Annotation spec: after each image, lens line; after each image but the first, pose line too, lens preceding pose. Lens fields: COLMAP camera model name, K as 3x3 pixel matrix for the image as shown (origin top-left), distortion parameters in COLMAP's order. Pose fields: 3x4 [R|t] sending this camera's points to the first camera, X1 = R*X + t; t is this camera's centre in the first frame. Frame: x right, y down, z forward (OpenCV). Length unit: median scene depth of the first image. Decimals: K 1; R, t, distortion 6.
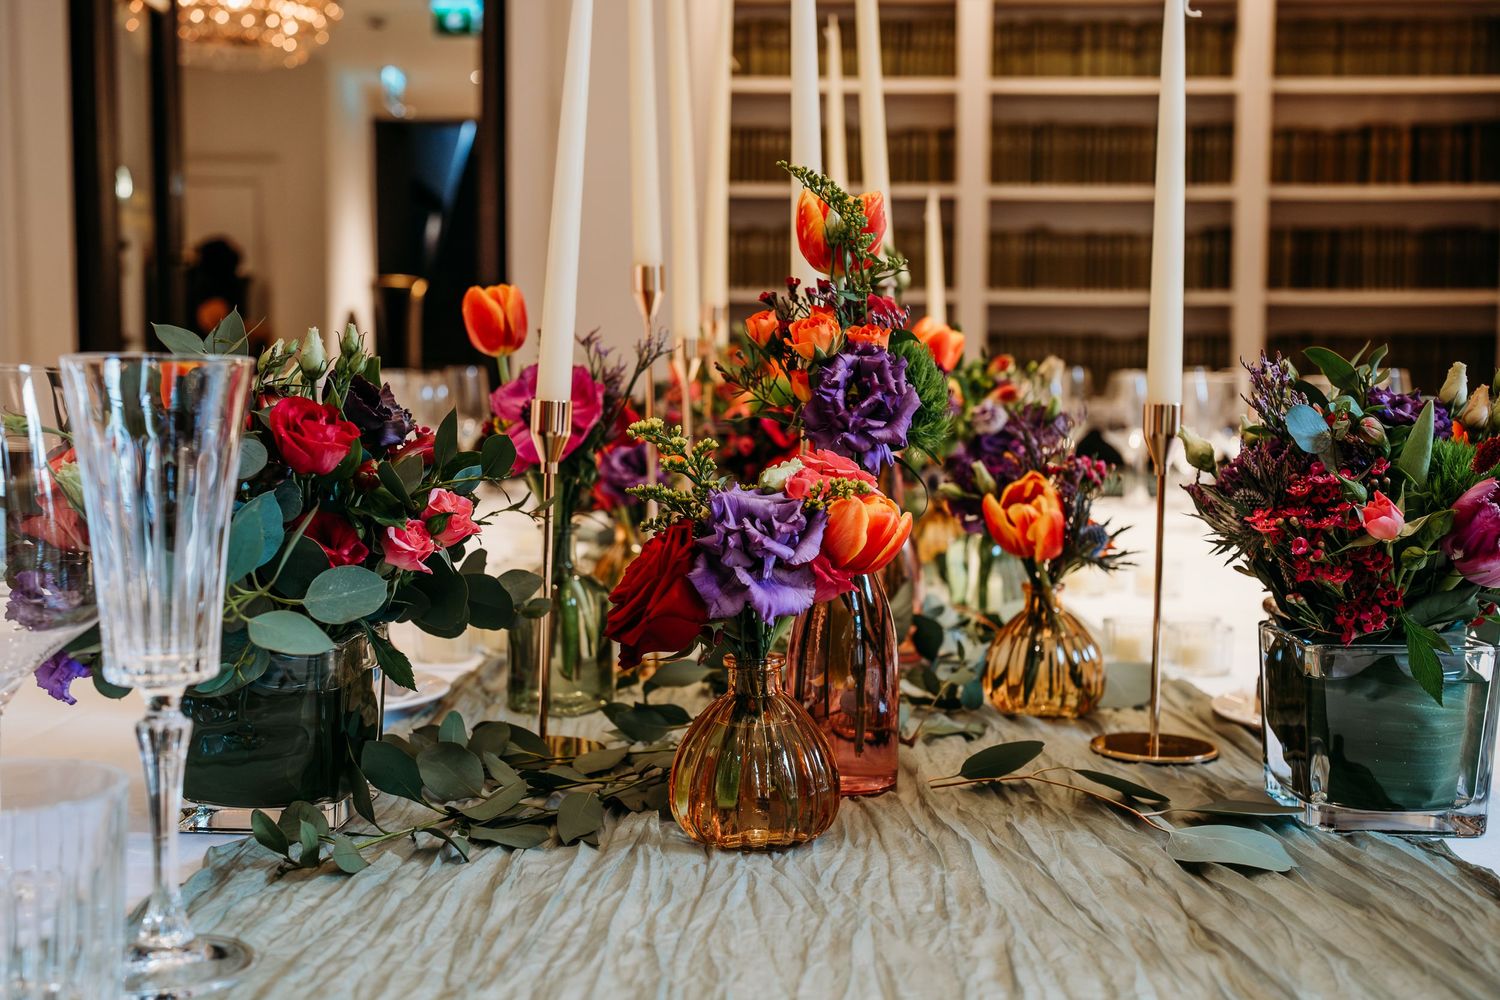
lens RADIAL K [[1497.3, 0, 750.0], [0, 1497.3, 500.0], [0, 0, 1]] dist [-0.002217, -0.003616]
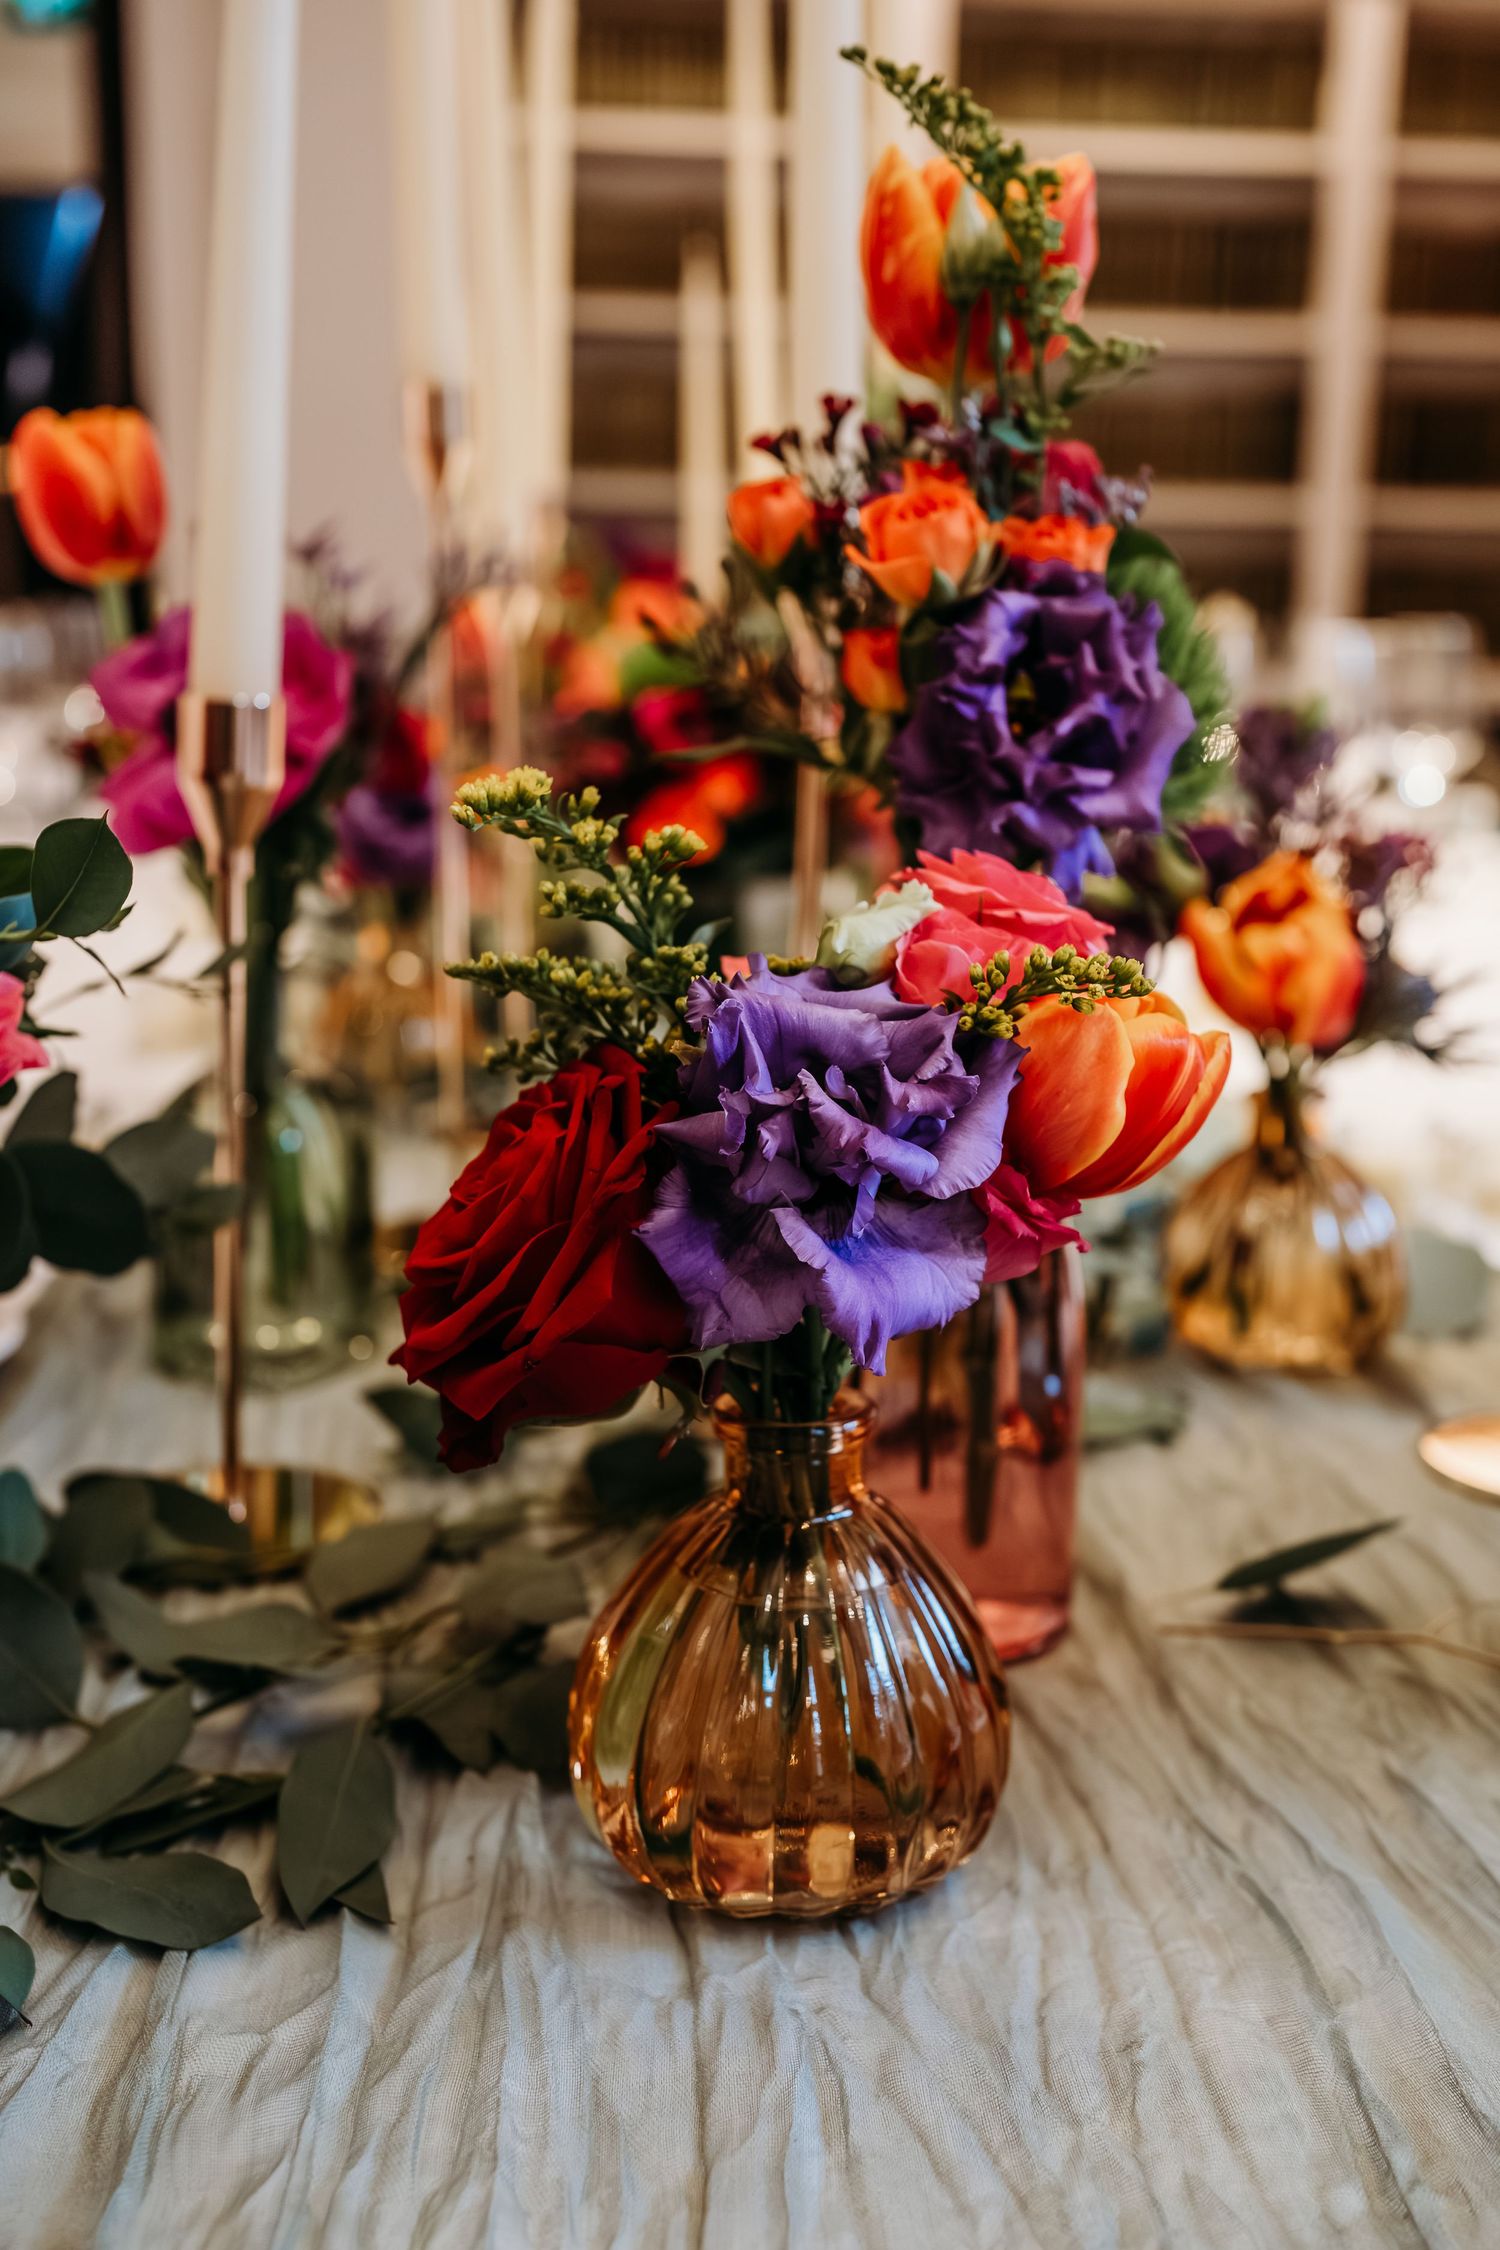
lens RADIAL K [[2245.9, 0, 750.0], [0, 2245.9, 1125.0], [0, 0, 1]] dist [-0.002217, -0.003616]
pose [[0.995672, -0.007102, 0.092666, -0.058527], [-0.005859, 0.990296, 0.138851, -0.043512], [-0.092753, -0.138793, 0.985968, 0.437932]]
